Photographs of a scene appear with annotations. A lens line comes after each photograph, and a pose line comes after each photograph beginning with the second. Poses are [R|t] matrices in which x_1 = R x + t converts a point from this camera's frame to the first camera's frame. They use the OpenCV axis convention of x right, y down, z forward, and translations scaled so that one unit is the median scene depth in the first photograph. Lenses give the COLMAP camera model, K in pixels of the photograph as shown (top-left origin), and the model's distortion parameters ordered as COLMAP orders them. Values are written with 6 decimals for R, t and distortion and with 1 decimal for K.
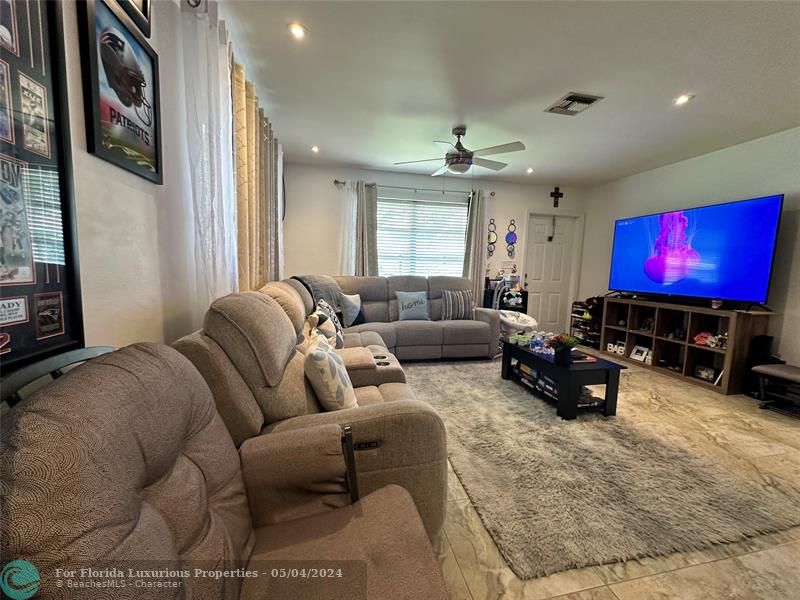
lens RADIAL K [[319.7, 0, 399.1], [0, 319.7, 300.8], [0, 0, 1]] dist [-0.002904, 0.000570]
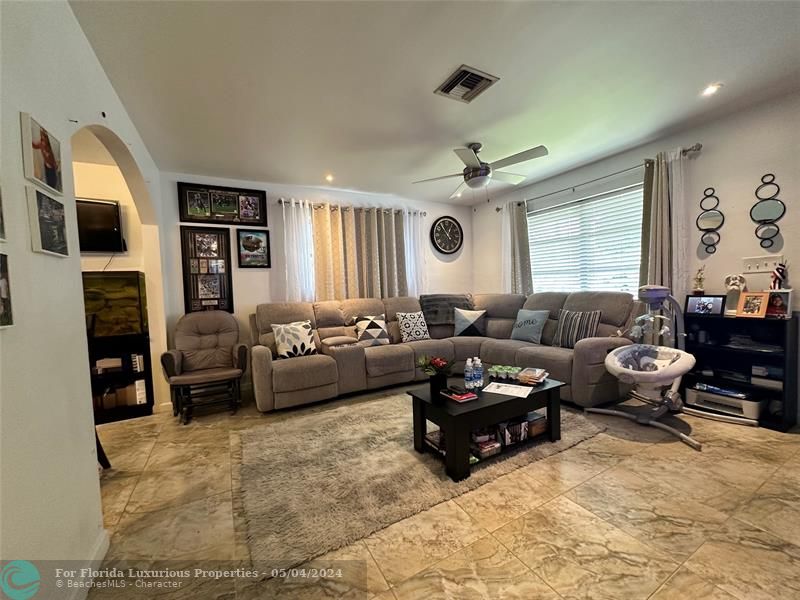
lens RADIAL K [[319.7, 0, 399.1], [0, 319.7, 300.8], [0, 0, 1]] dist [-0.002904, 0.000570]
pose [[0.288106, 0.002371, -0.957596, 1.214329], [-0.061285, 0.997993, -0.015968, -0.026676], [0.955635, 0.063286, 0.287673, 0.590055]]
